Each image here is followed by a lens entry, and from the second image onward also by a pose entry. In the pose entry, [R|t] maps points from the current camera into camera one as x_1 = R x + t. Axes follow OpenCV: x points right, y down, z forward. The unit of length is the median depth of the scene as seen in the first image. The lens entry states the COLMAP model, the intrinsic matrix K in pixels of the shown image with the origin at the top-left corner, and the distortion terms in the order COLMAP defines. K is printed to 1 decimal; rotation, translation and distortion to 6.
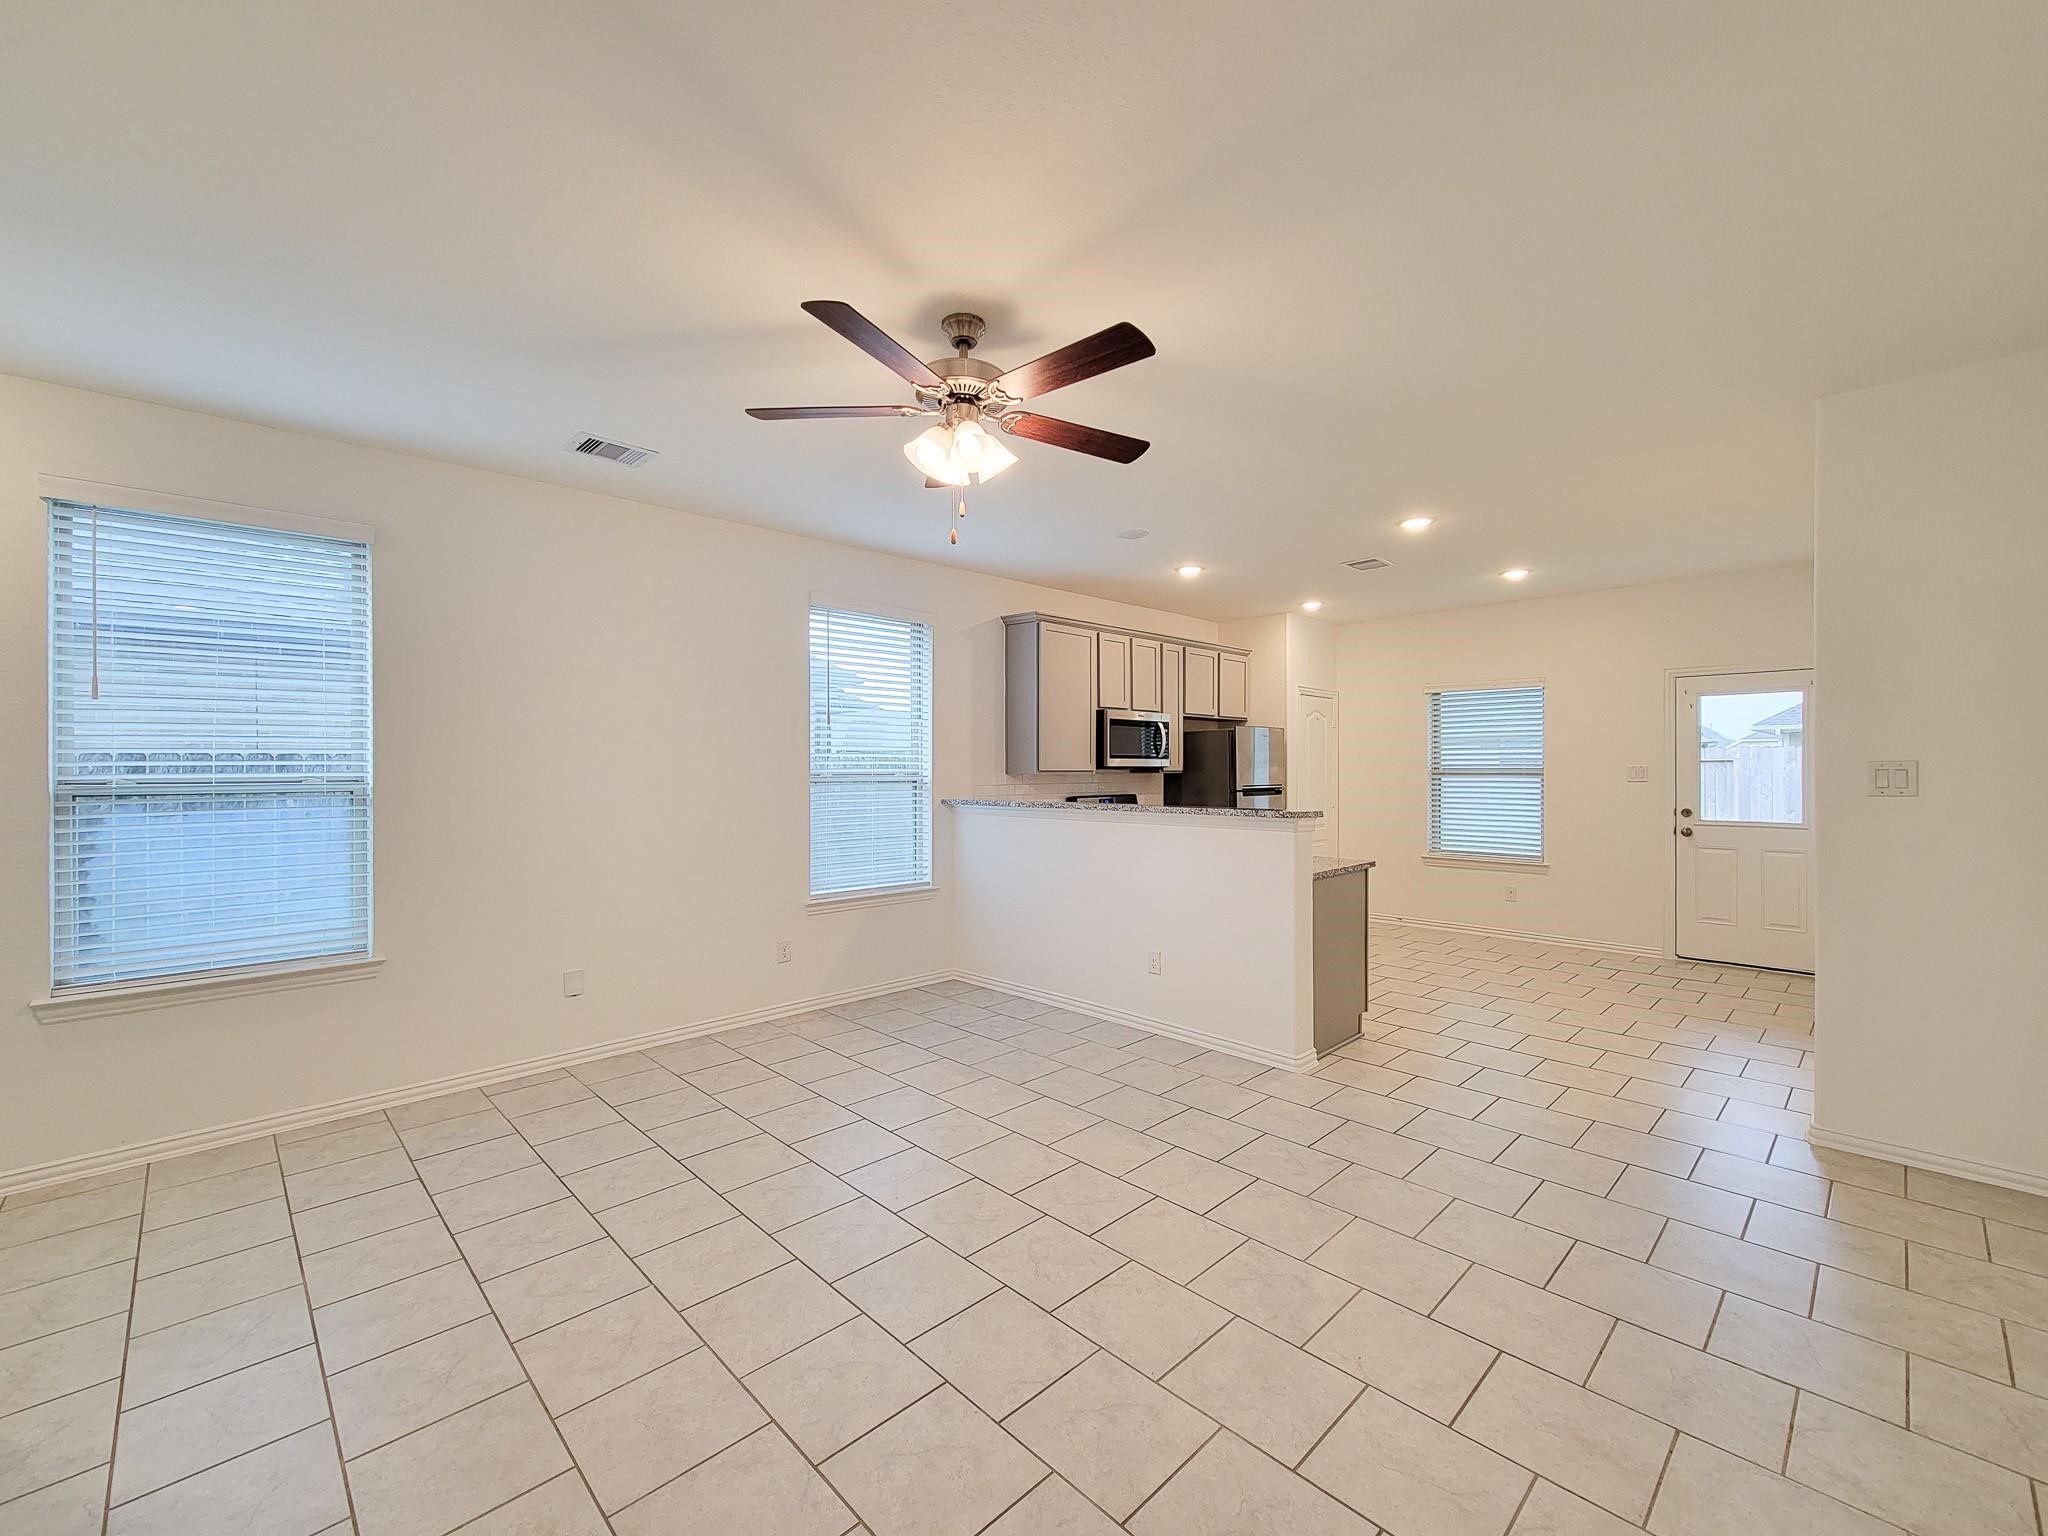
lens RADIAL K [[865.5, 0, 1023.0], [0, 865.5, 770.2], [0, 0, 1]] dist [0.009694, 0.000069]
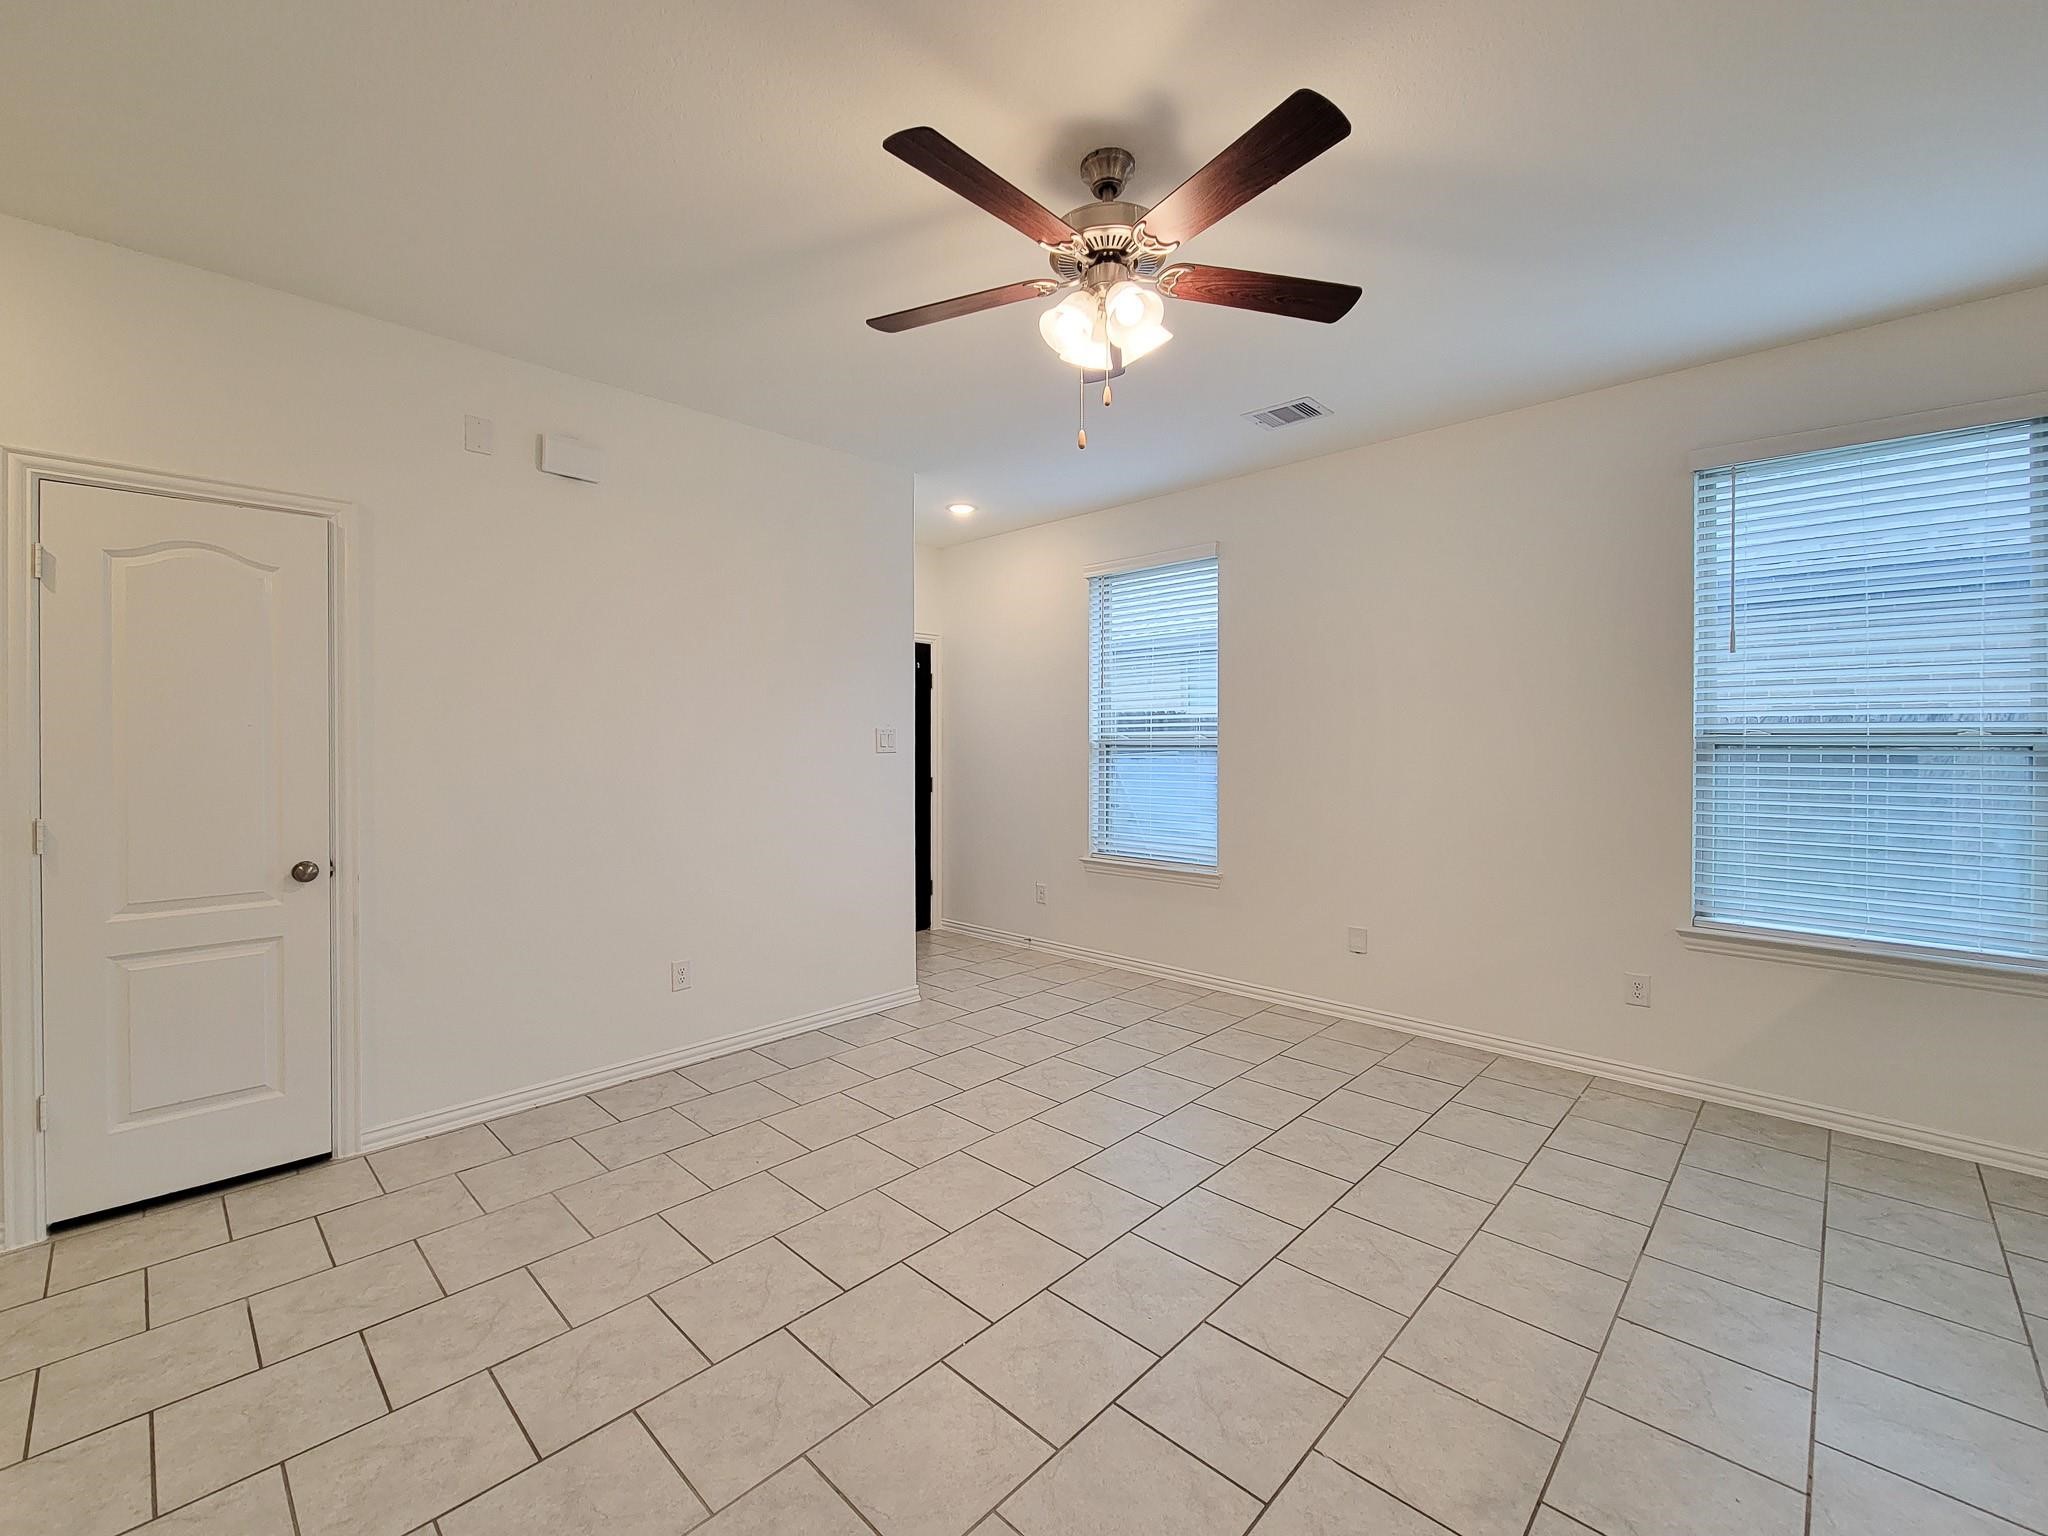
lens RADIAL K [[865.5, 0, 972.2], [0, 865.5, 727.5], [0, 0, 1]] dist [0.009694, 0.000069]
pose [[0.020148, 0.002028, -0.999795, 0.528918], [0.005566, 0.999982, 0.002140, -0.007950], [0.999782, -0.005608, 0.020136, 0.581672]]
